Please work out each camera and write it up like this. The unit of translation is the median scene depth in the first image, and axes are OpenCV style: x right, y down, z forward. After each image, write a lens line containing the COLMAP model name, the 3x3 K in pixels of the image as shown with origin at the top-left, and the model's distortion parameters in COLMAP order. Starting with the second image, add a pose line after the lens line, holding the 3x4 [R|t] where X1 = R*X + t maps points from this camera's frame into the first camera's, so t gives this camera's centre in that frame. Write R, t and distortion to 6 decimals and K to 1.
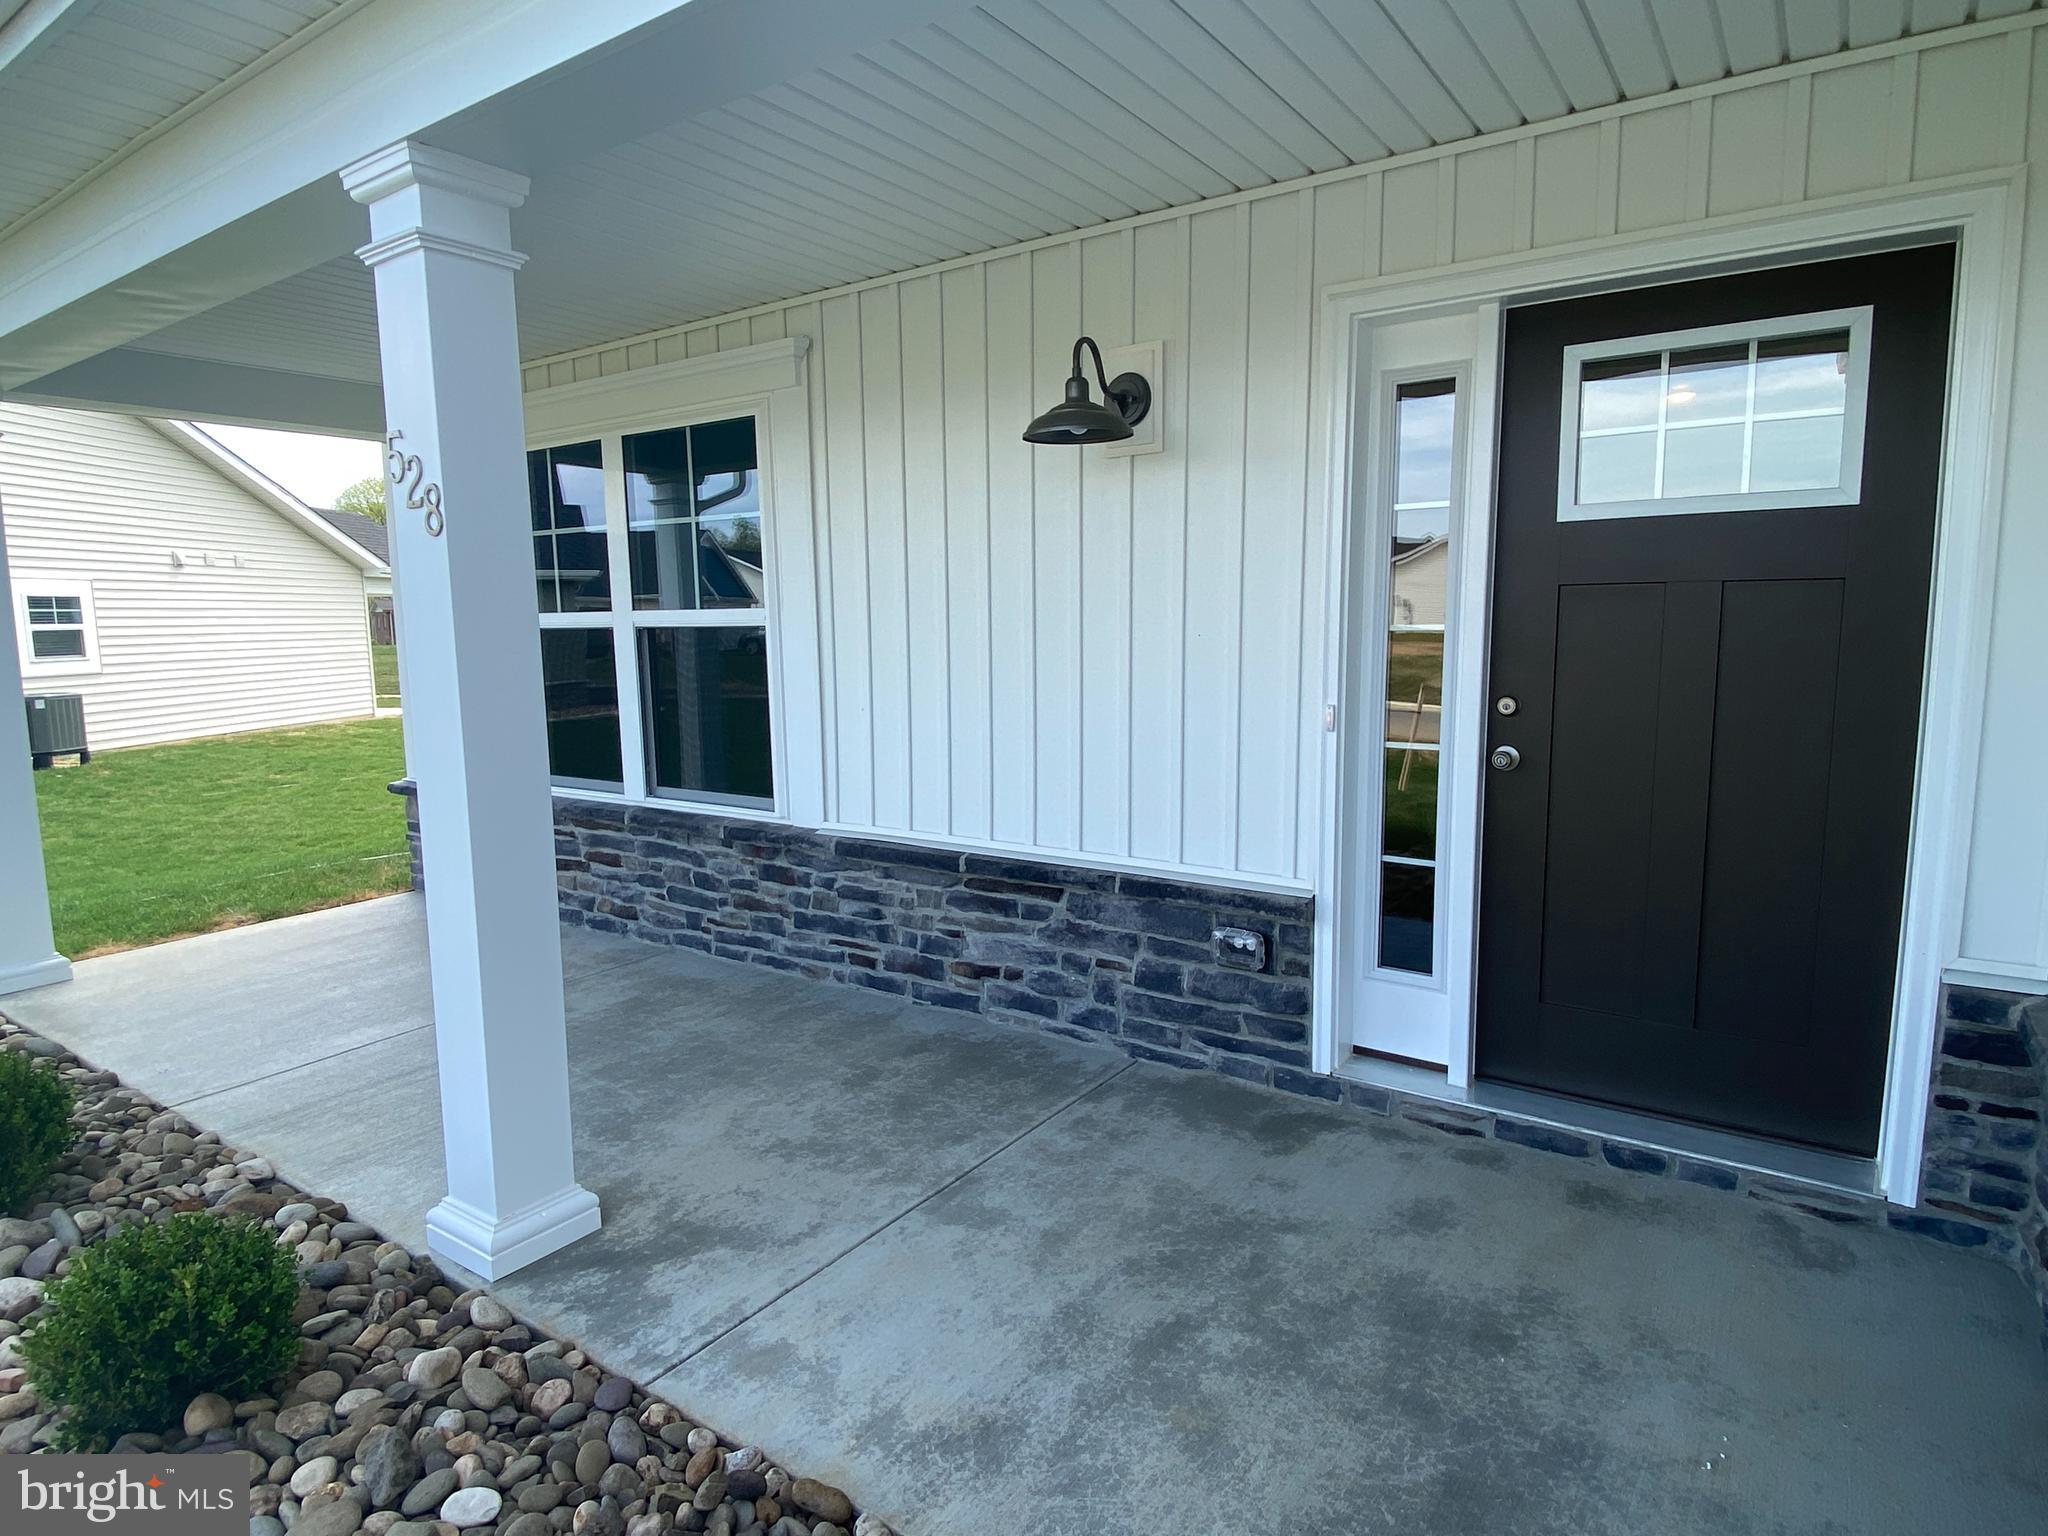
lens RADIAL K [[1133.6, 0, 1029.2], [0, 1133.6, 774.3], [0, 0, 1]] dist [-0.001911, -0.011614]
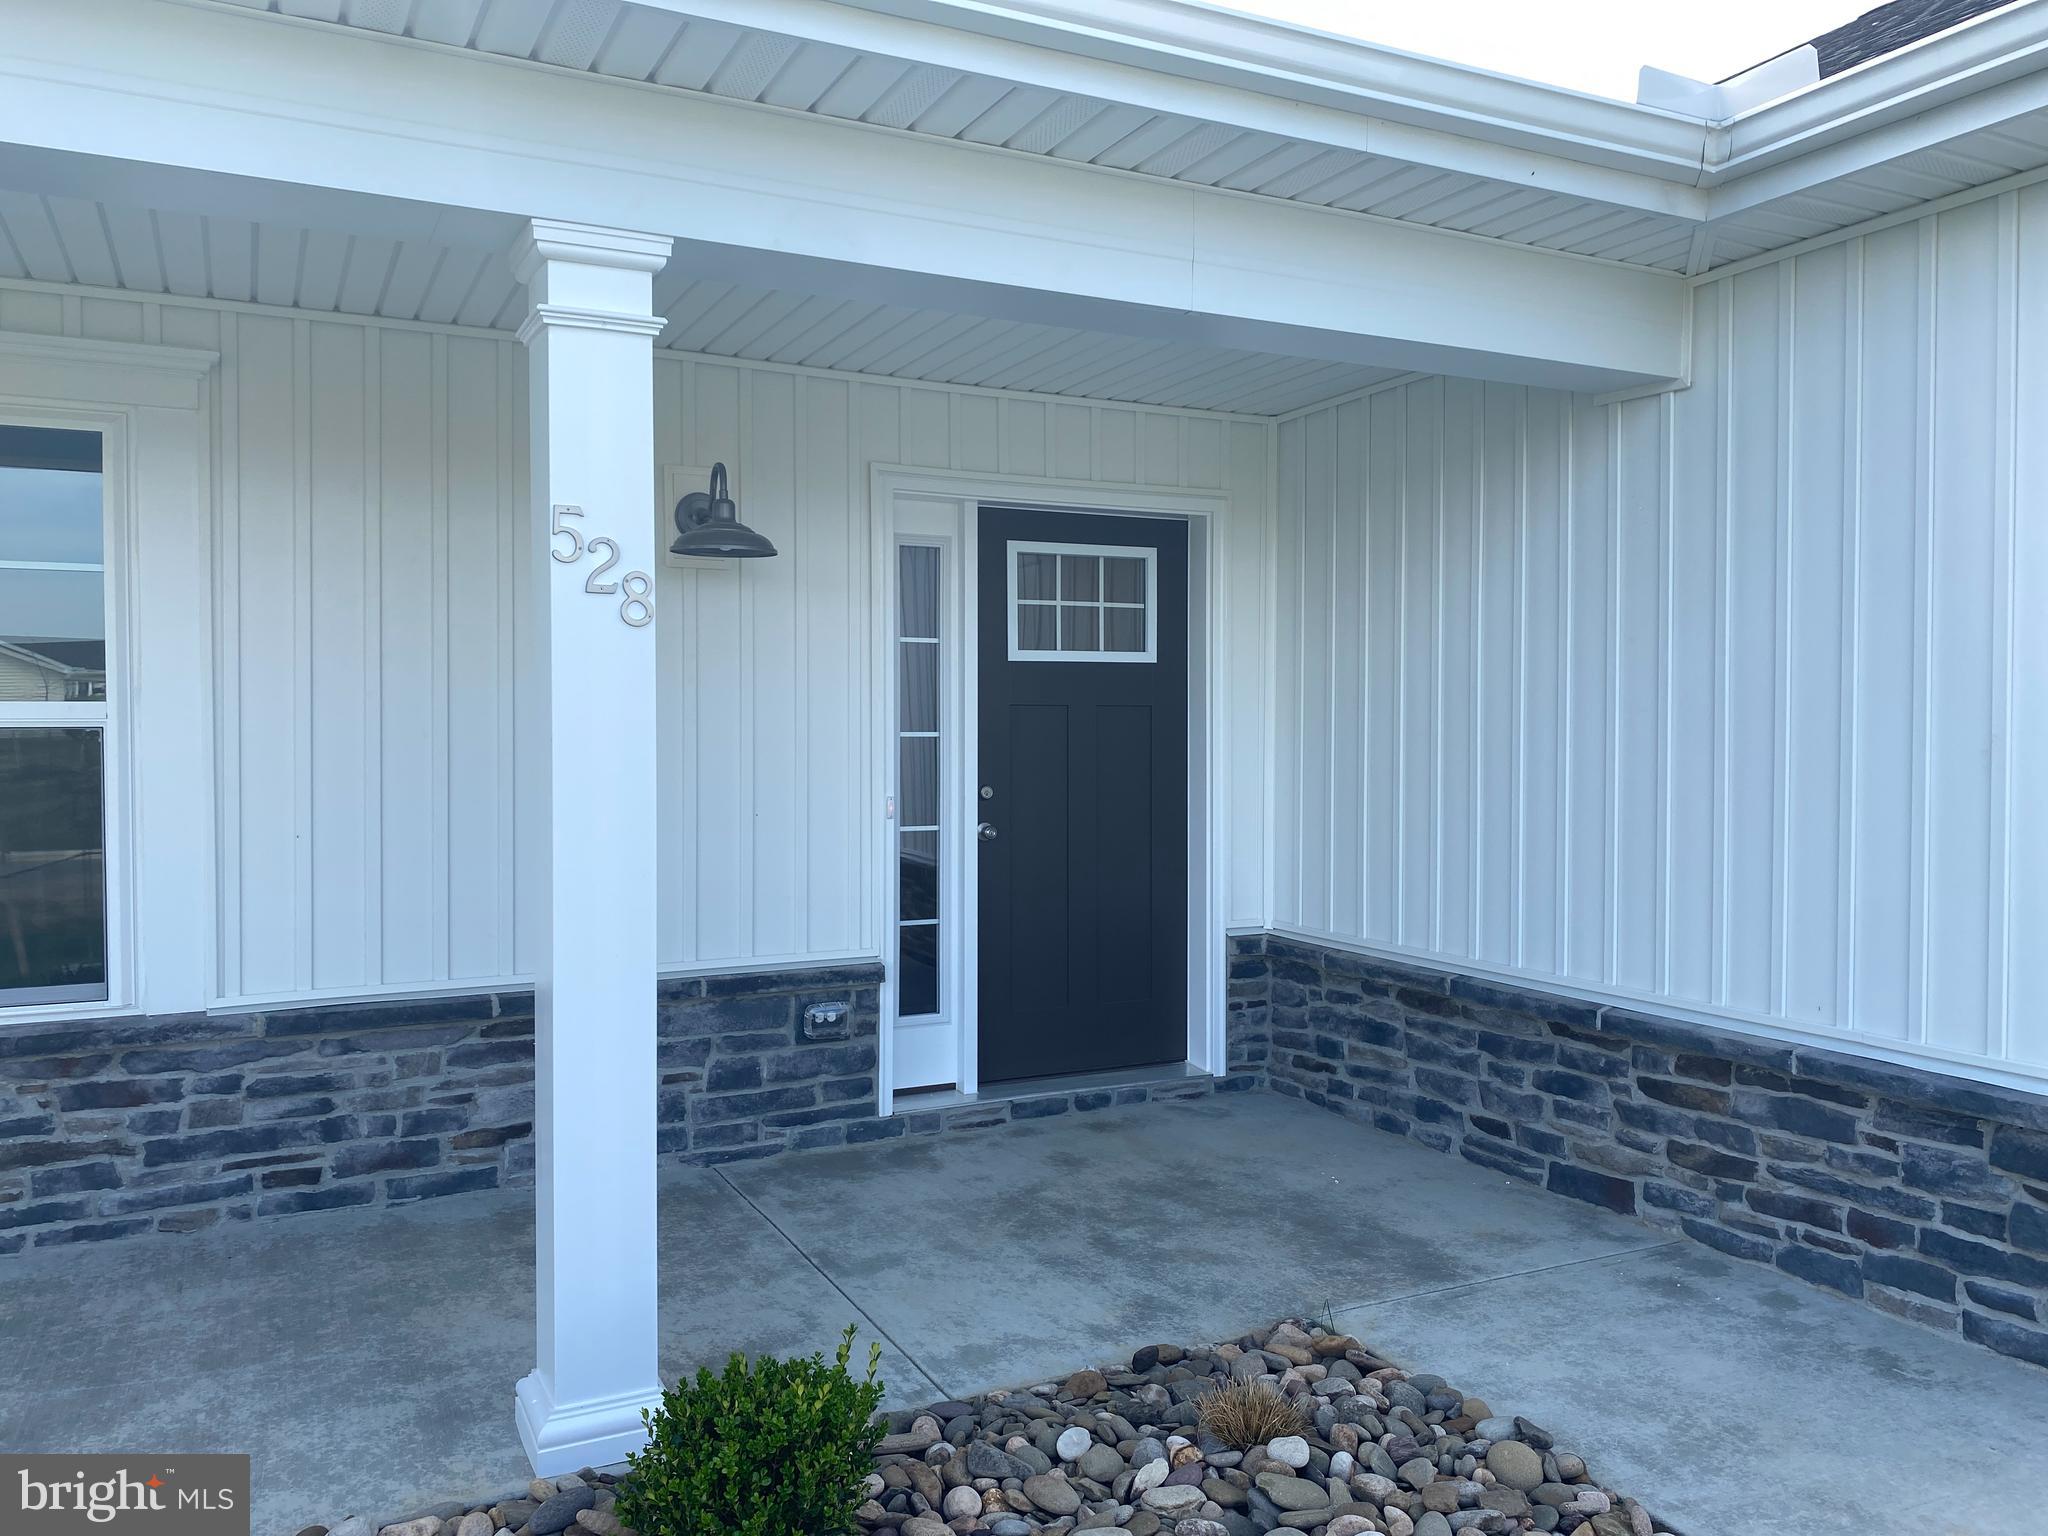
lens RADIAL K [[1535.3, 0, 1029.6], [0, 1535.3, 749.0], [0, 0, 1]] dist [-0.003684, -0.038542]
pose [[0.462023, -0.001160, 0.886867, -0.884373], [0.114115, 0.991764, -0.058153, -0.000511], [-0.879496, 0.128073, 0.458350, 0.087646]]
